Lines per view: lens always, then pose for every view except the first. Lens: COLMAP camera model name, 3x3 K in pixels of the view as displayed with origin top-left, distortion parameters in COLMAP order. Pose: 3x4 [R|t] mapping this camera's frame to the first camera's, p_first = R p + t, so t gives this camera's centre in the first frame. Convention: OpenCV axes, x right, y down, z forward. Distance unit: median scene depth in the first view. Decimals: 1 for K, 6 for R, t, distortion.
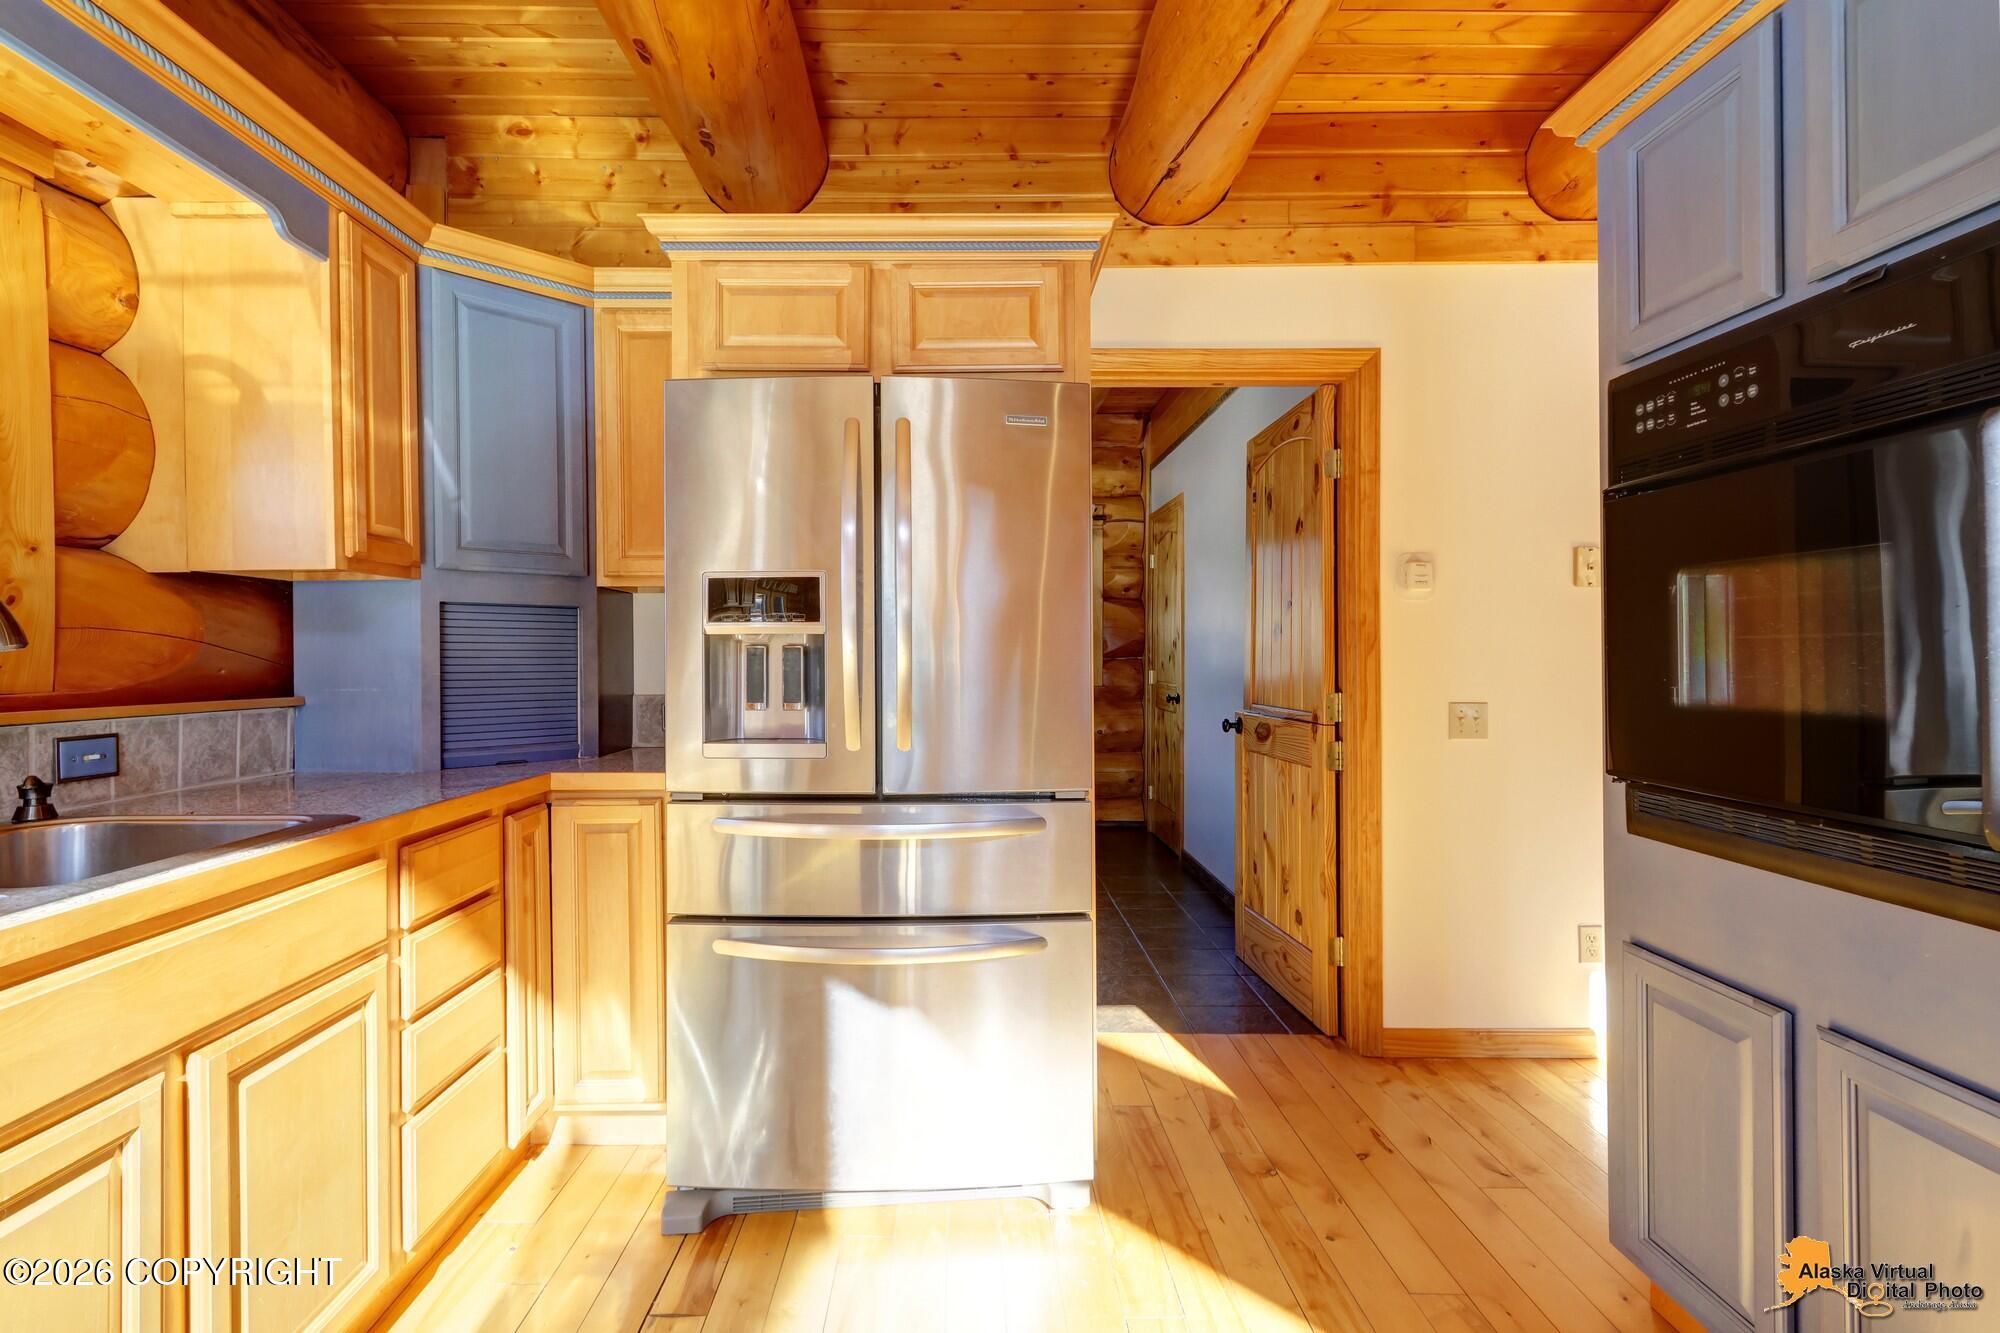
lens RADIAL K [[959.7, 0, 982.7], [0, 959.7, 660.5], [0, 0, 1]] dist [0.011175, -0.005577]
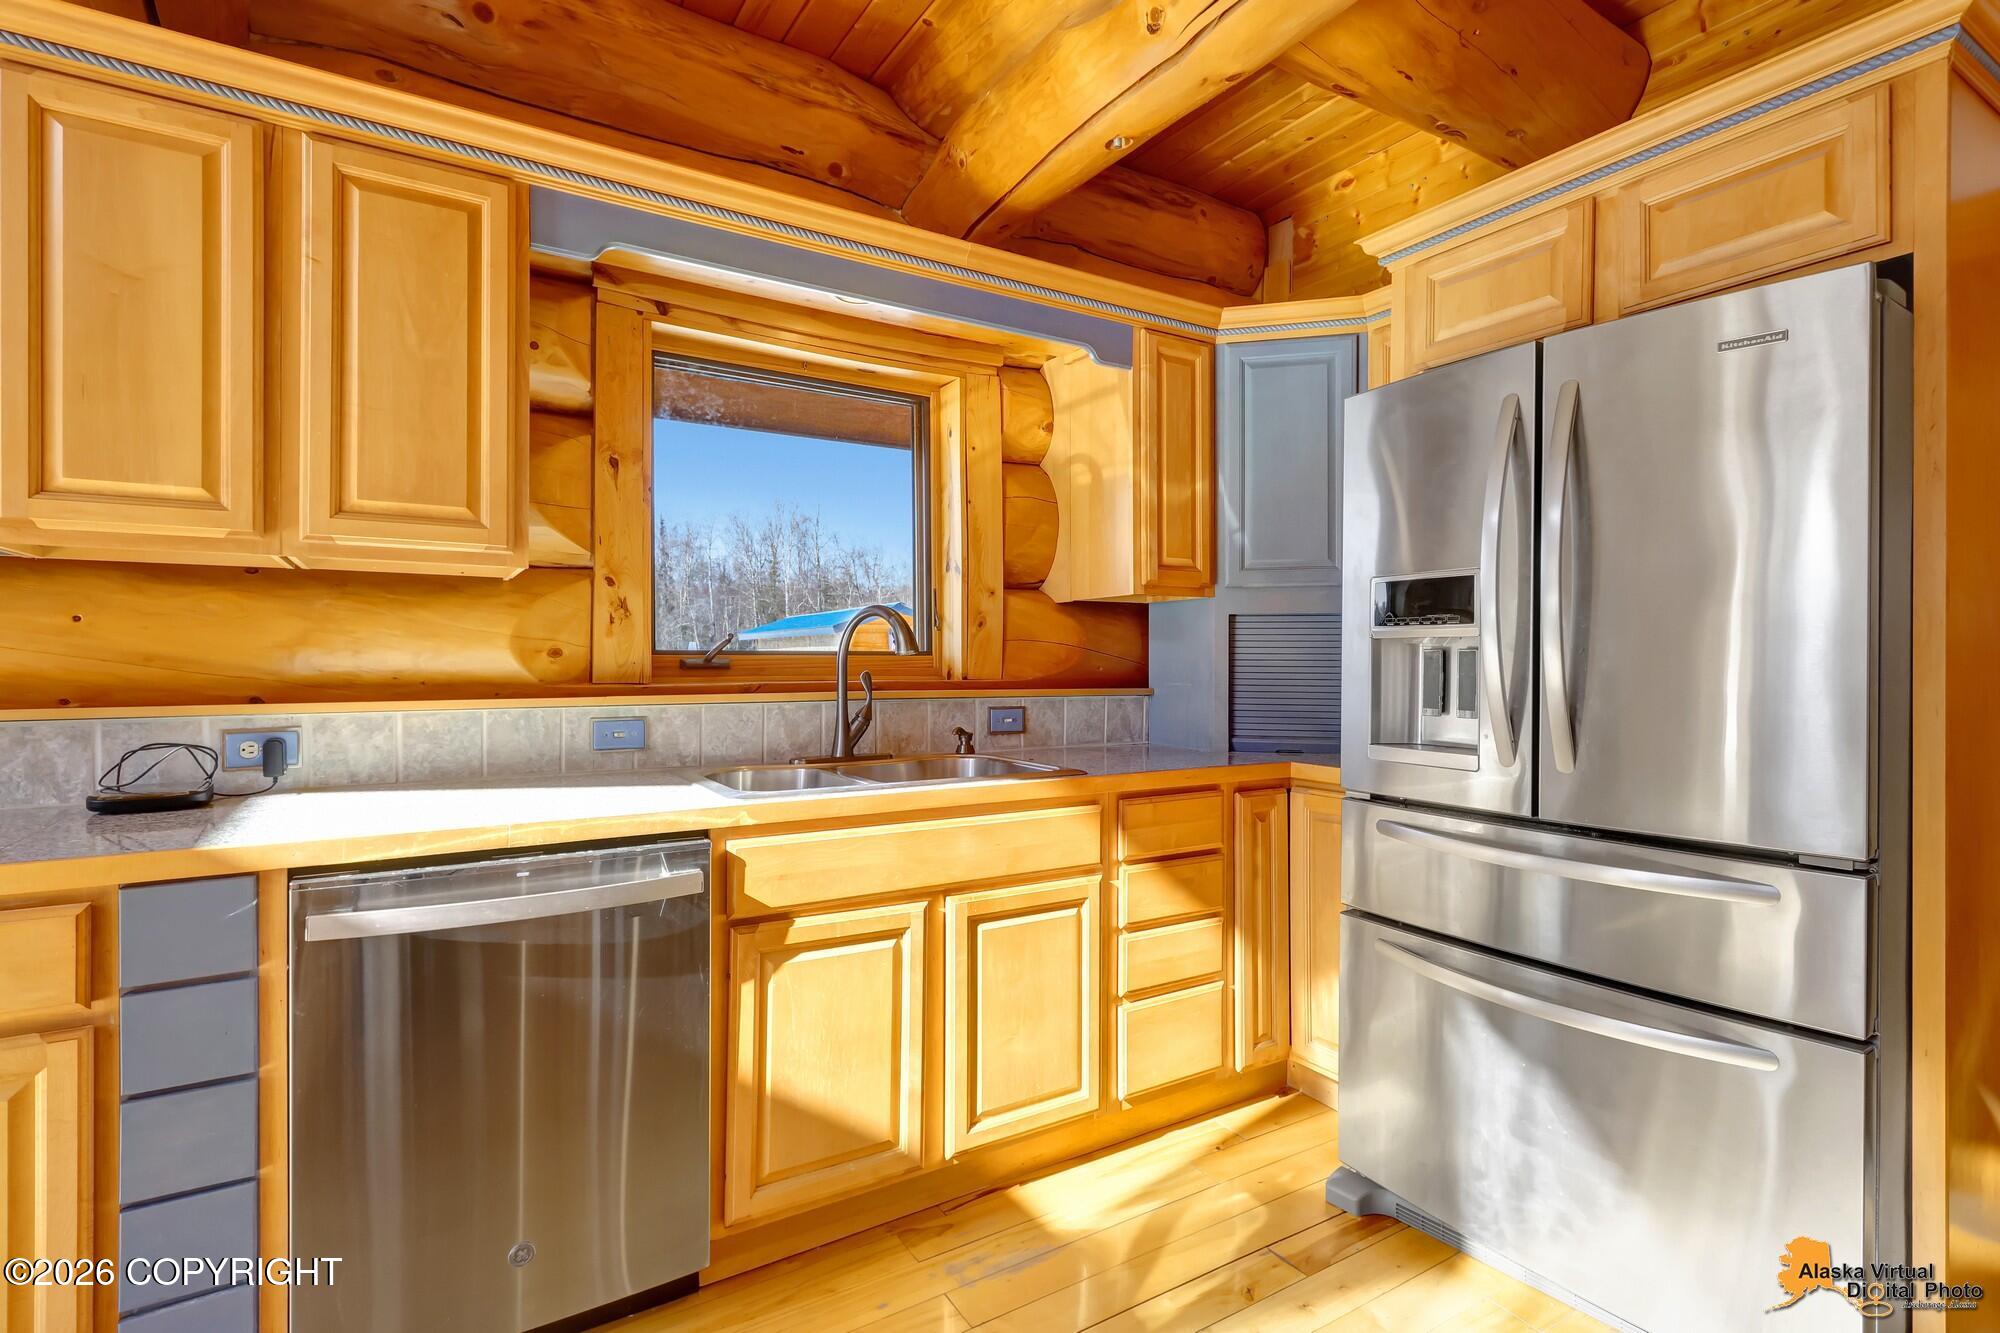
lens RADIAL K [[959.7, 0, 984.9], [0, 959.7, 663.8], [0, 0, 1]] dist [0.011175, -0.005577]
pose [[0.518623, 0.009582, -0.854949, 0.367345], [-0.009861, 0.999938, 0.005226, -0.001506], [0.854946, 0.005720, 0.518685, 0.114683]]
